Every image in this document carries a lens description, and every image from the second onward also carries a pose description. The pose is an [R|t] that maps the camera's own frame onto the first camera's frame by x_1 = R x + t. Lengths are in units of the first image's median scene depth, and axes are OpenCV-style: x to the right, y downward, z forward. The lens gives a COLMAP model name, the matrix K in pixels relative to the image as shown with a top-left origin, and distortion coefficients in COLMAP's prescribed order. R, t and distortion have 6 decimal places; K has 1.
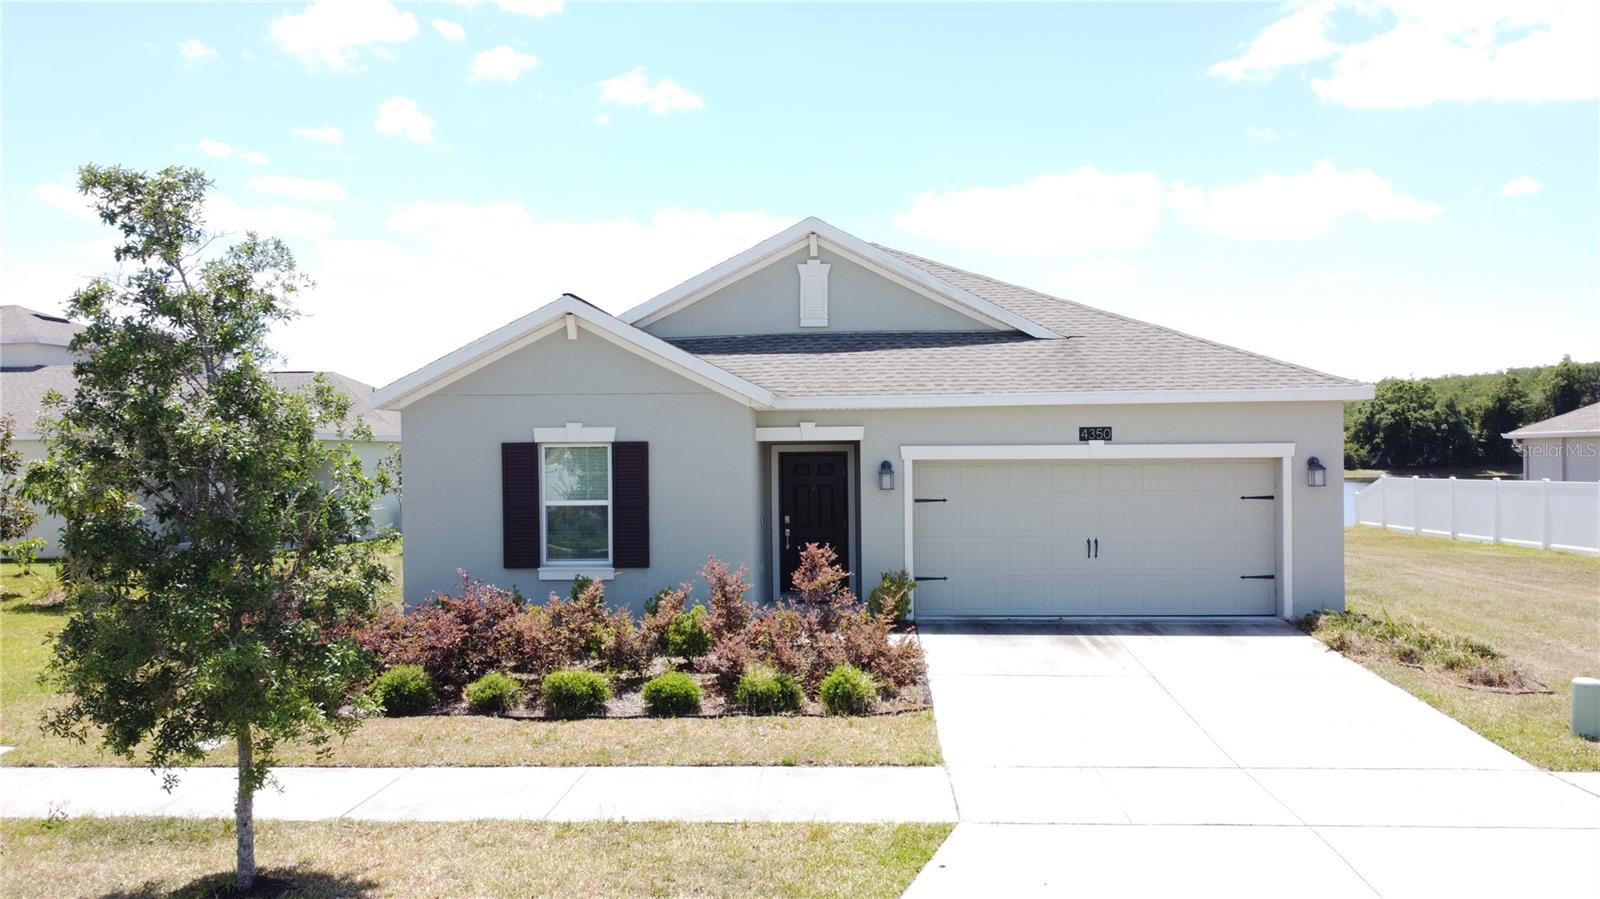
lens RADIAL K [[1213.1, 0, 800.0], [0, 1213.1, 449.5], [0, 0, 1]] dist [0.004363, -0.003266]
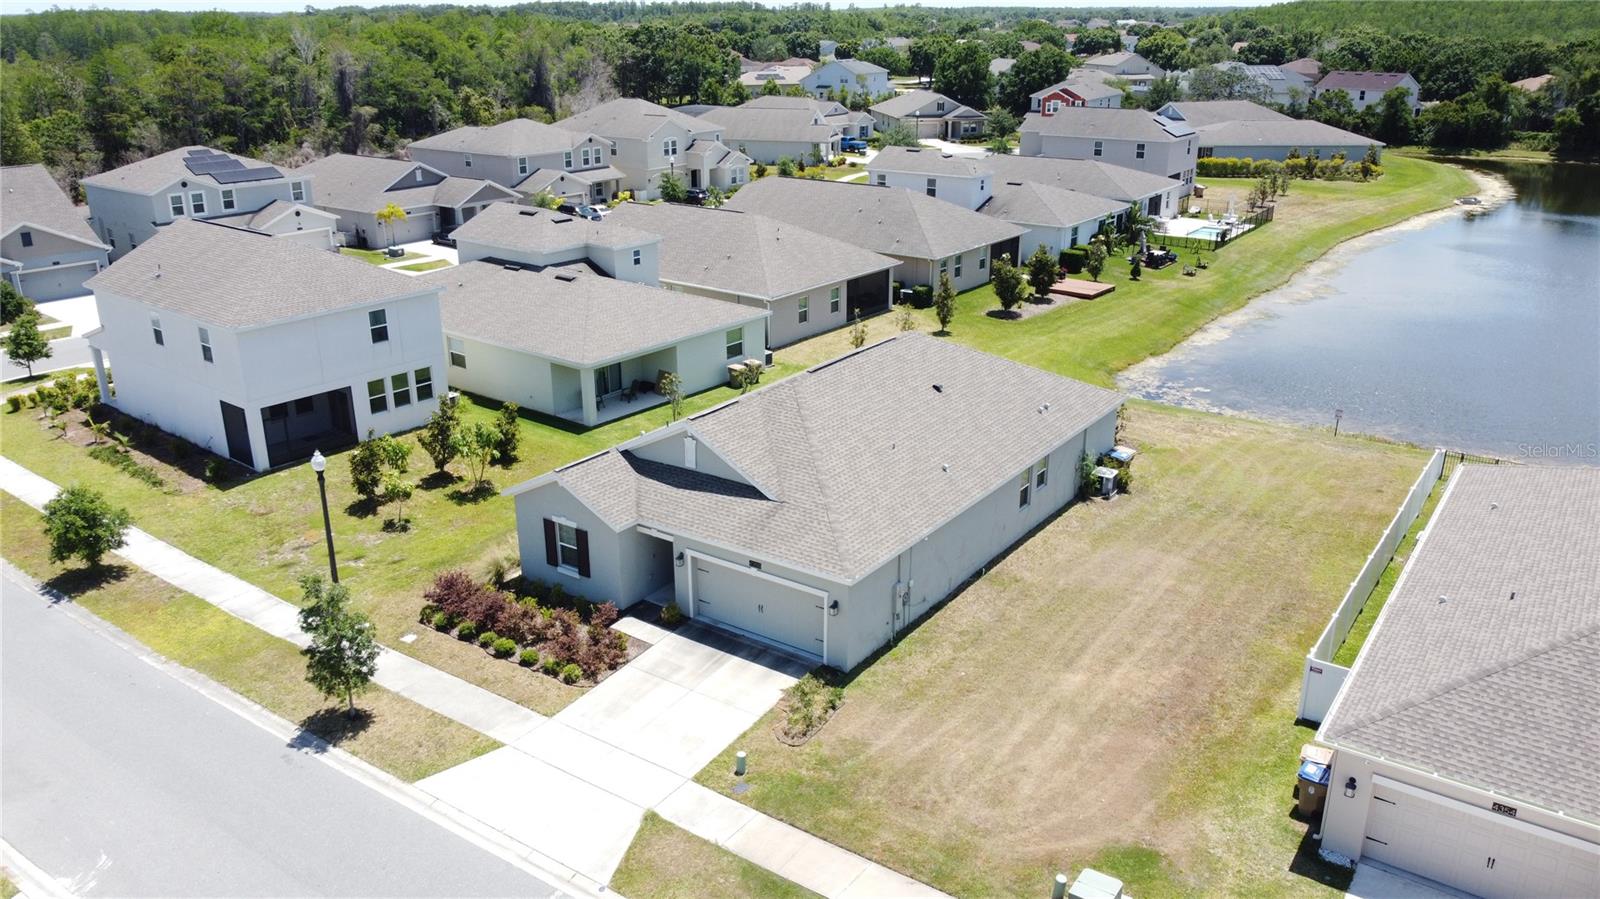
lens RADIAL K [[1213.1, 0, 800.0], [0, 1213.1, 449.5], [0, 0, 1]] dist [0.004363, -0.003266]
pose [[0.848658, 0.186193, -0.495087, 1.402916], [-0.001725, 0.936965, 0.349418, -1.004355], [0.528939, -0.295682, 0.795485, -0.657606]]
